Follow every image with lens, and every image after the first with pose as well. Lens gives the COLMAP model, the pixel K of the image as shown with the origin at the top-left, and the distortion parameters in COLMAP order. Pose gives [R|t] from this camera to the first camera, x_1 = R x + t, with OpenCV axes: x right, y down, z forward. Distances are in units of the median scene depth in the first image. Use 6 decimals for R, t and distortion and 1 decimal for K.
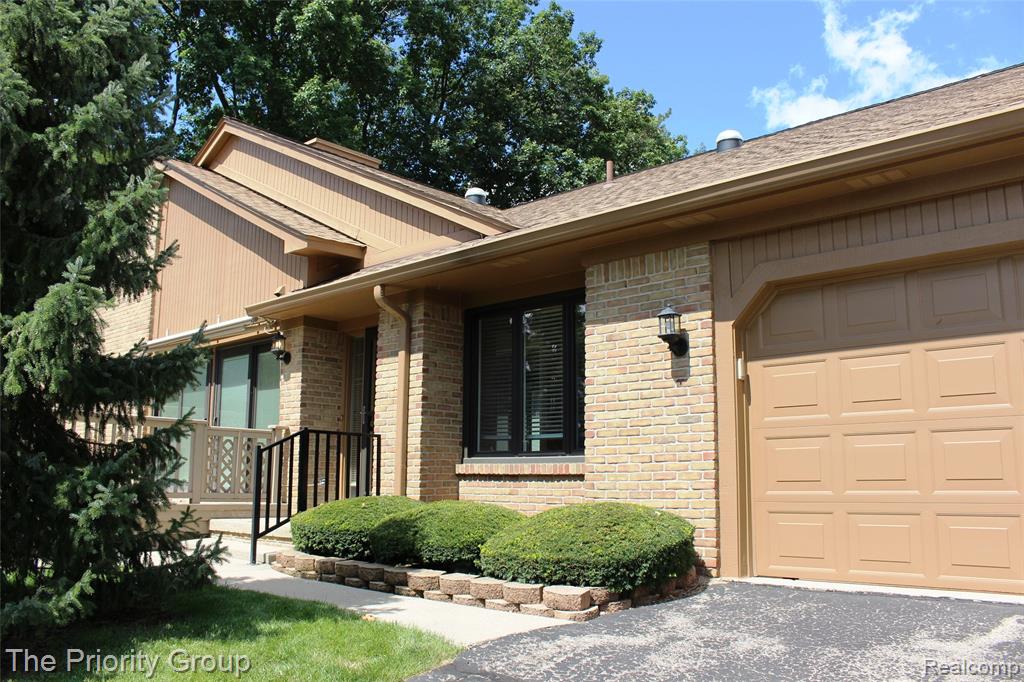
lens RADIAL K [[817.3, 0, 512.1], [0, 817.3, 324.6], [0, 0, 1]] dist [-0.059584, -0.000565]
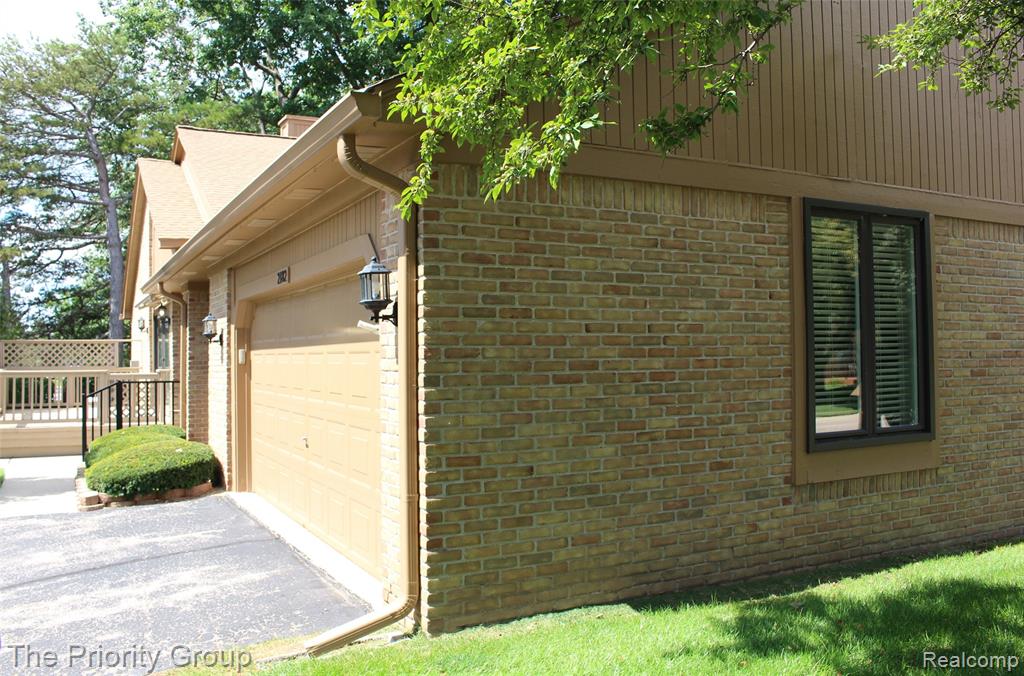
lens RADIAL K [[859.7, 0, 512.0], [0, 859.7, 338.0], [0, 0, 1]] dist [-0.003577, -0.002508]
pose [[0.941123, -0.022769, -0.337297, 0.898775], [0.075932, 0.986473, 0.145275, -0.119834], [0.329427, -0.162334, 0.930121, -0.214758]]
